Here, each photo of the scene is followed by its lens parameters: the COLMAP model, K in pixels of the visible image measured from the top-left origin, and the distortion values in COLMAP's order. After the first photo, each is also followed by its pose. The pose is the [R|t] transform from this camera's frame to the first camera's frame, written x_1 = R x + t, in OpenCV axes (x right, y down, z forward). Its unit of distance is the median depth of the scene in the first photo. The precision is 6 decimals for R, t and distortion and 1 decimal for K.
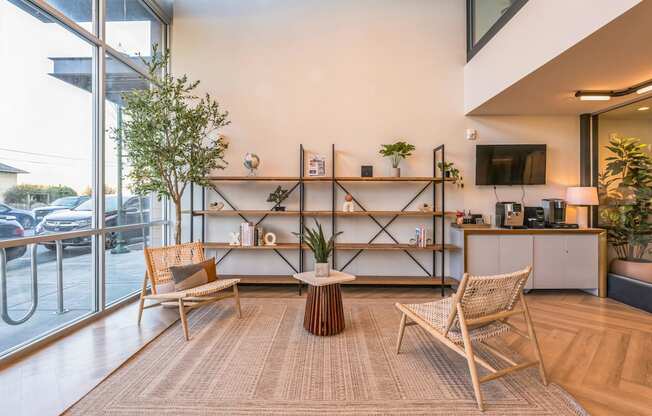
lens RADIAL K [[318.2, 0, 324.3], [0, 318.2, 200.5], [0, 0, 1]] dist [-0.006430, -0.000448]
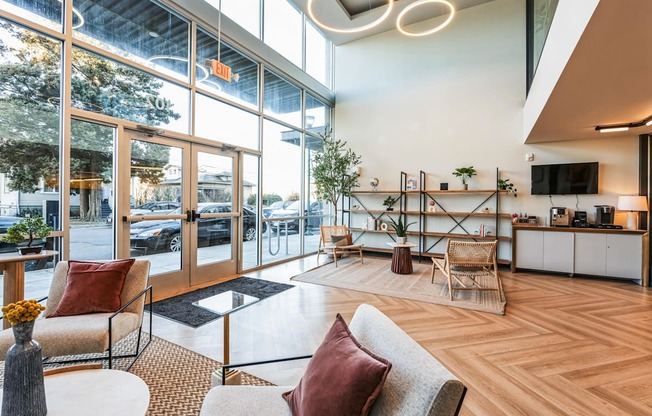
lens RADIAL K [[278.9, 0, 333.2], [0, 278.9, 205.0], [0, 0, 1]] dist [-0.003098, -0.000298]
pose [[0.888506, 0.010598, -0.458743, 0.279211], [-0.010768, 0.999940, 0.002245, 0.002451], [0.458739, 0.002946, 0.888566, -0.474924]]
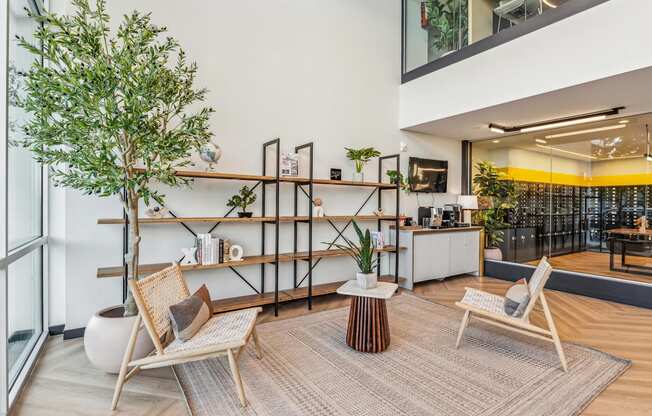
lens RADIAL K [[323.7, 0, 326.0], [0, 323.7, 208.0], [0, 0, 1]] dist [0.001091, -0.000308]
pose [[0.826176, -0.000654, 0.563412, -0.440368], [-0.004780, 0.999955, 0.008170, 0.001580], [-0.563392, -0.009443, 0.826136, 0.210280]]
